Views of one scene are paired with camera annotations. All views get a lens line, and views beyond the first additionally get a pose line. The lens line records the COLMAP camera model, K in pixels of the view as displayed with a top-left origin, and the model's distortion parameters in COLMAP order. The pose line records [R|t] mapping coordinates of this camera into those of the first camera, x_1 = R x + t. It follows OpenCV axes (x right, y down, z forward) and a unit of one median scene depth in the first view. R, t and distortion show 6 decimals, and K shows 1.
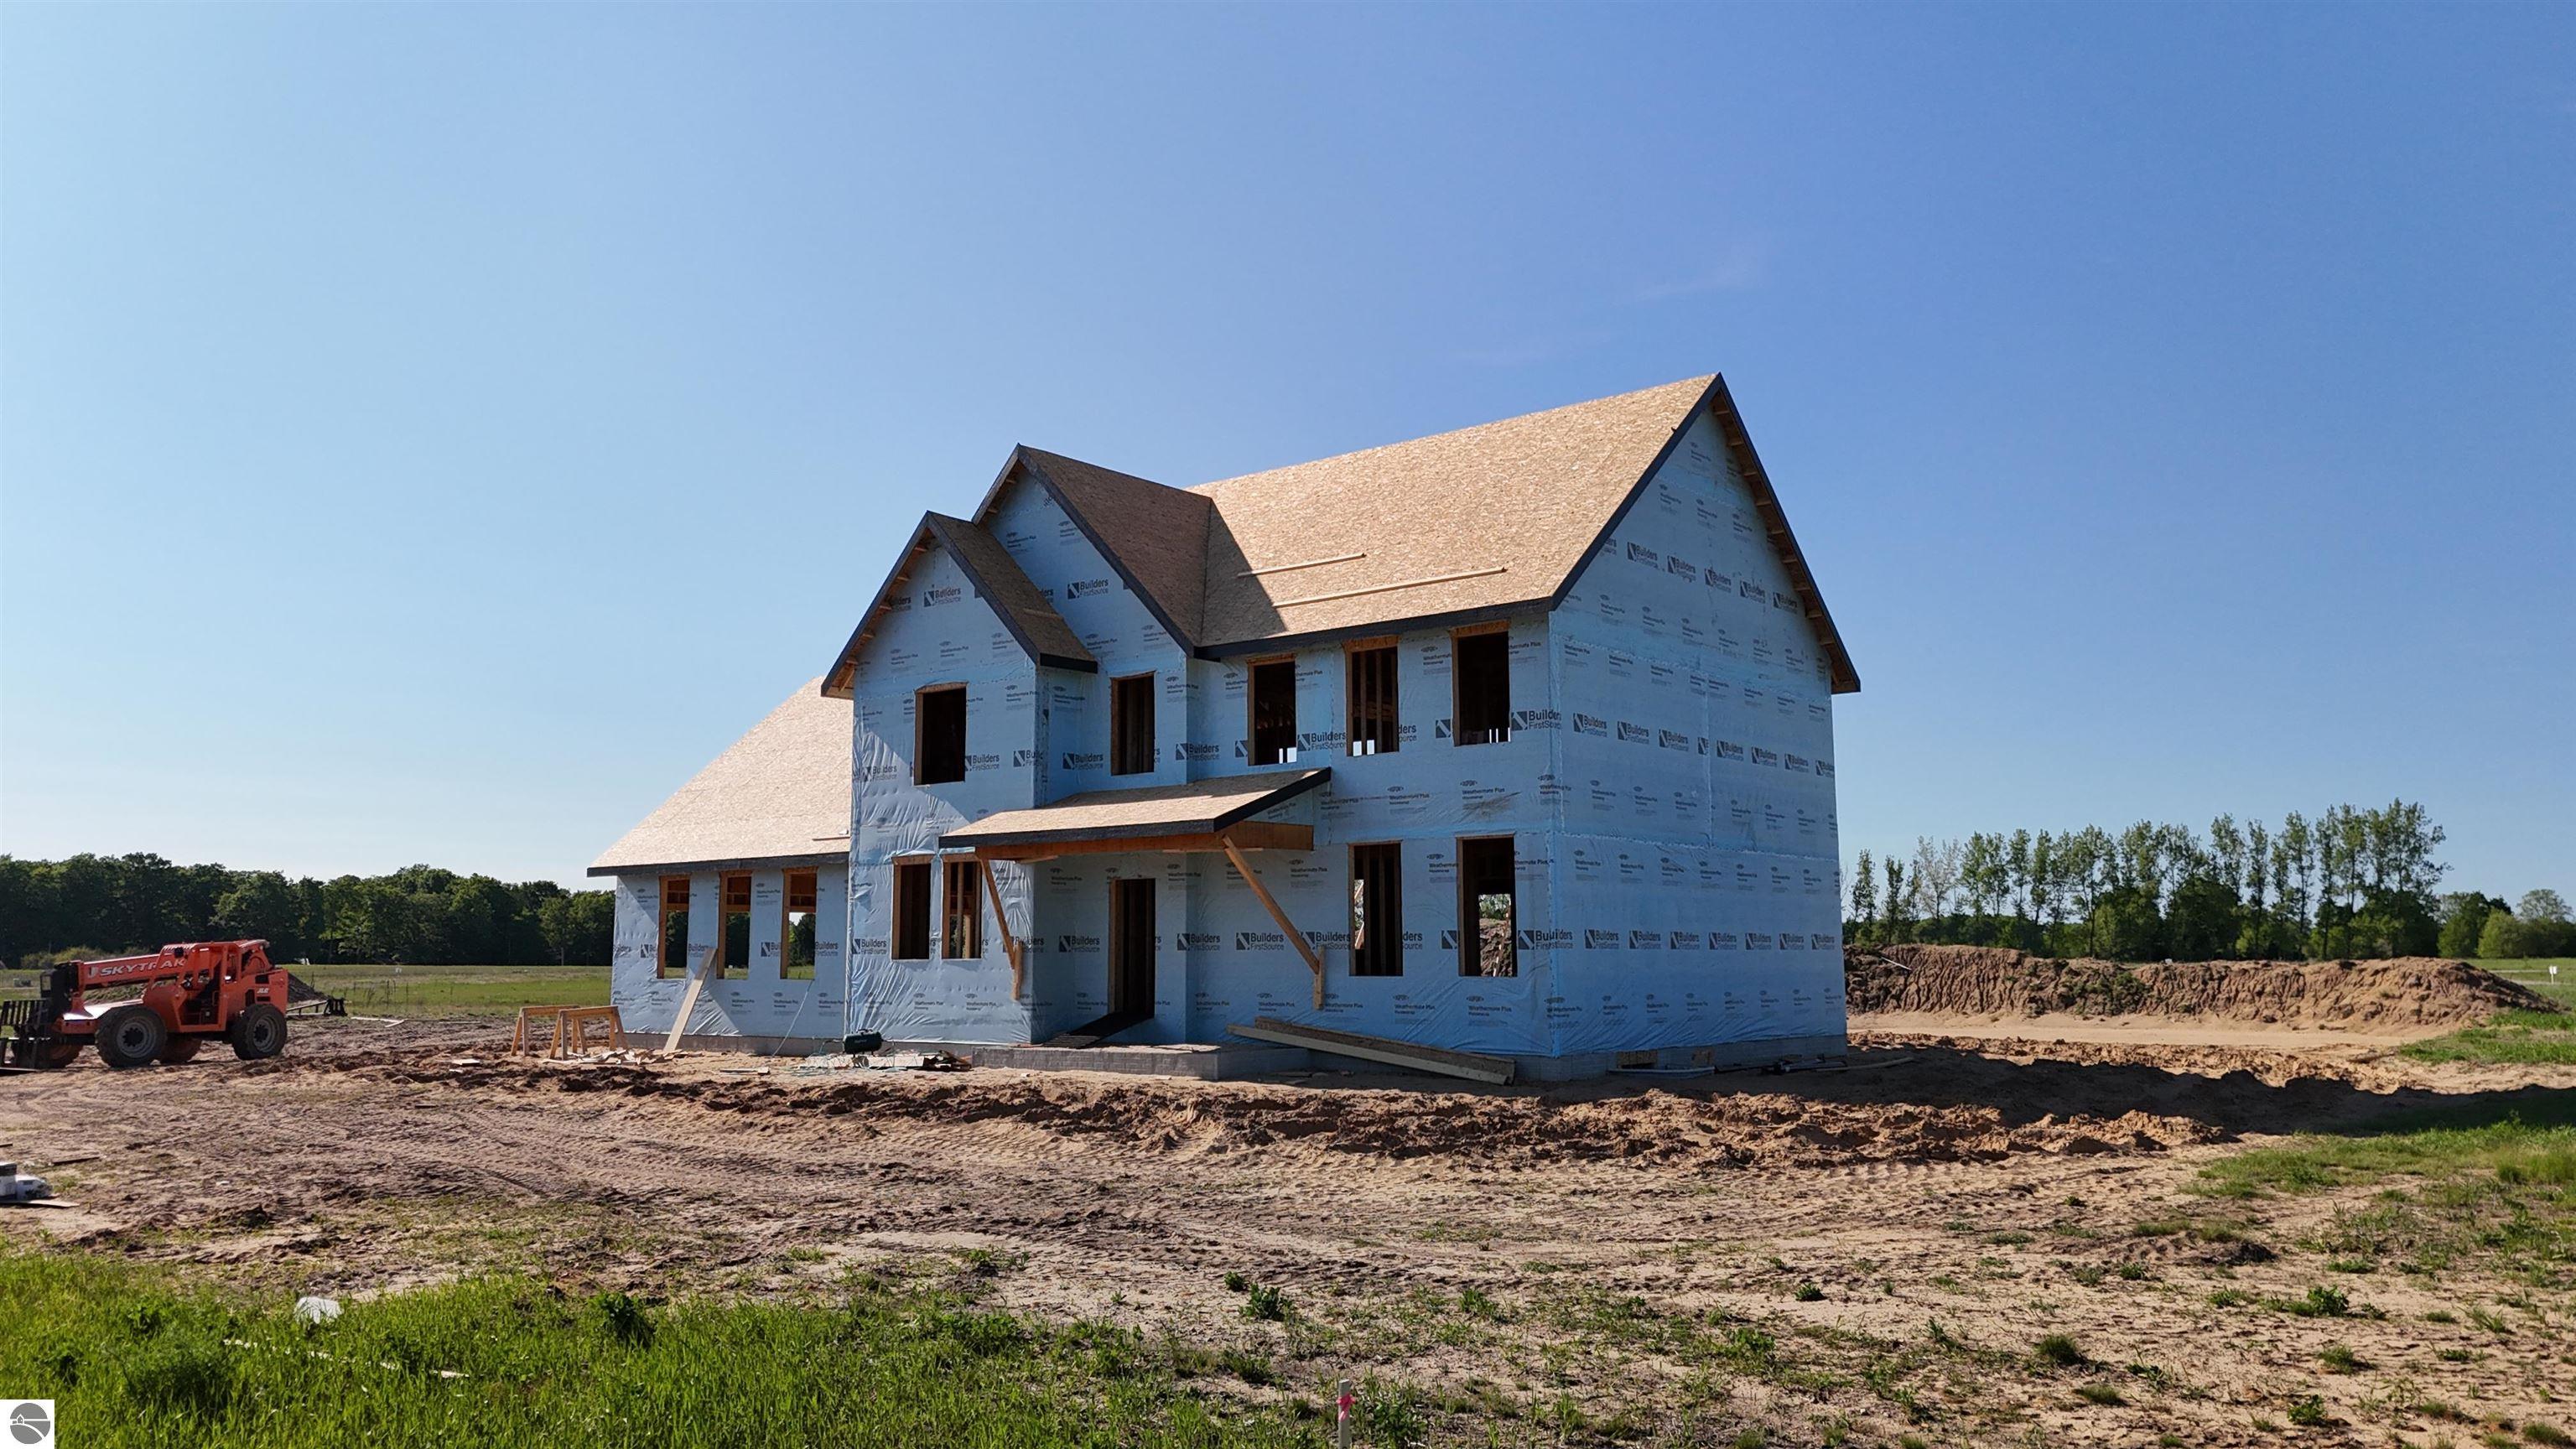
lens RADIAL K [[1932.9, 0, 1287.8], [0, 1932.9, 716.3], [0, 0, 1]] dist [0.052434, -0.048555]
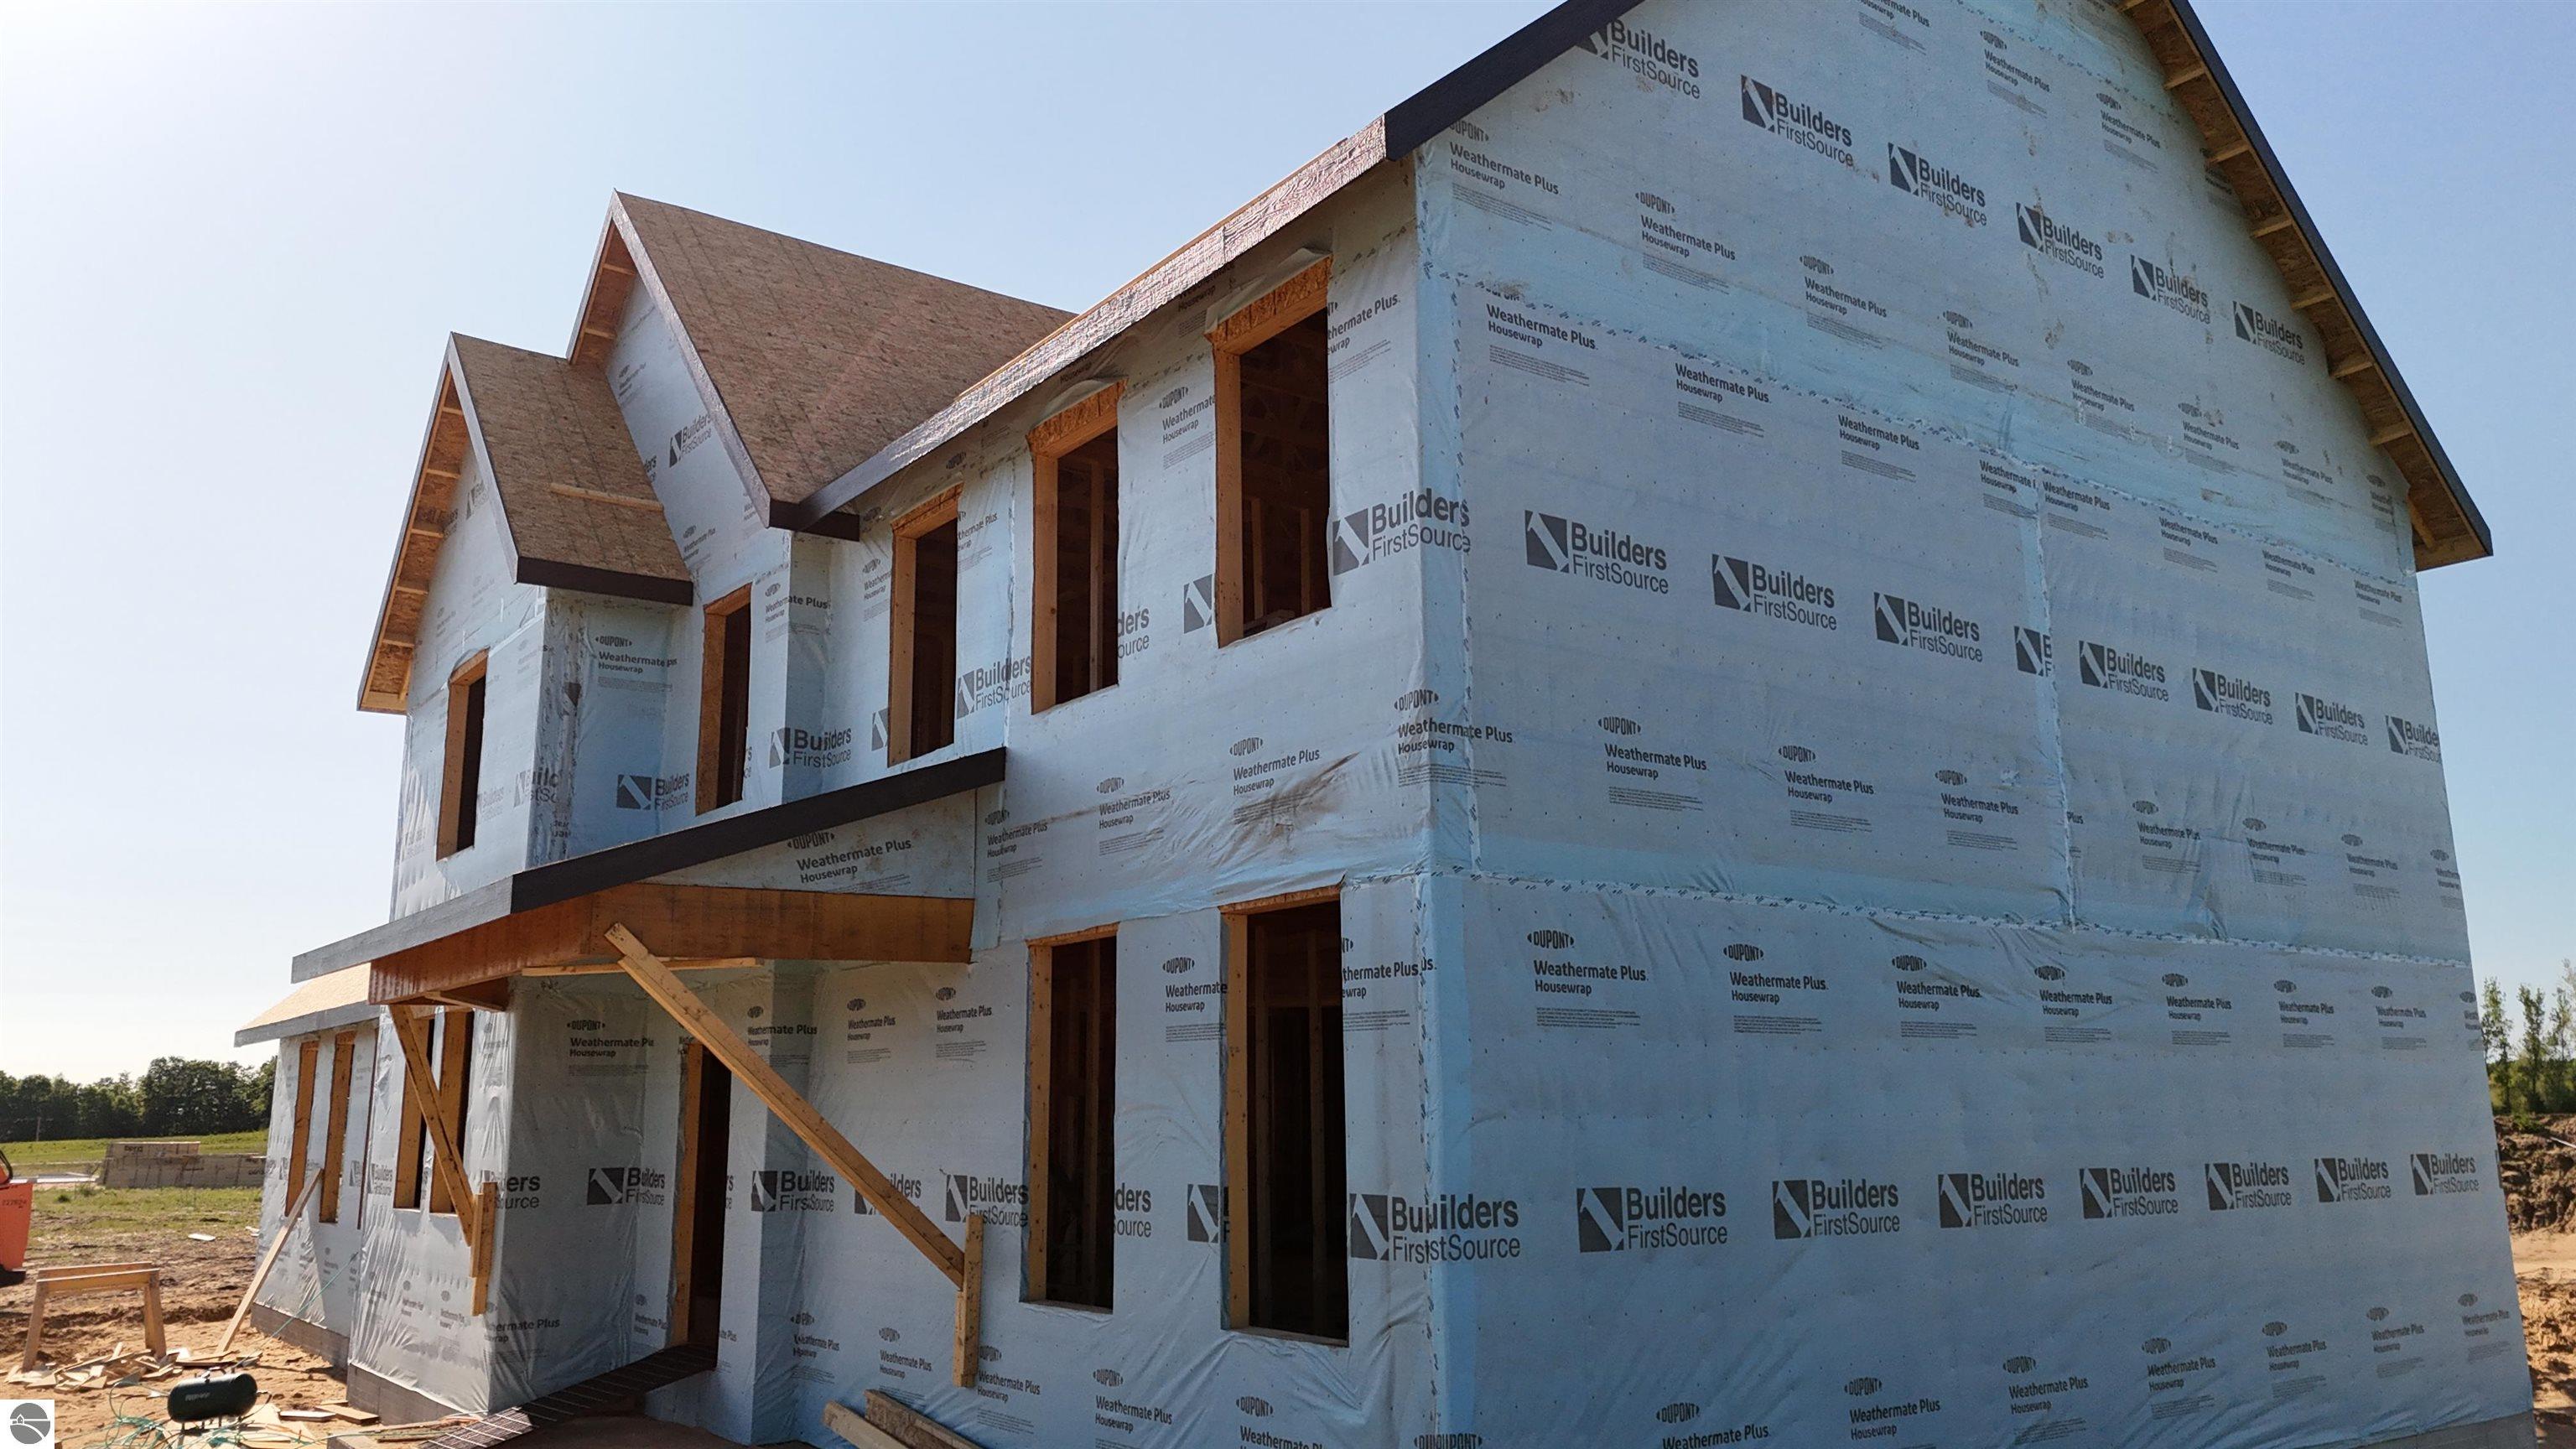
lens RADIAL K [[1932.9, 0, 1287.8], [0, 1932.9, 716.3], [0, 0, 1]] dist [0.052434, -0.048555]
pose [[0.966735, -0.058226, -0.249064, 0.162649], [0.039307, 0.995997, -0.080275, 0.049694], [0.252741, 0.067815, 0.965154, 0.585326]]
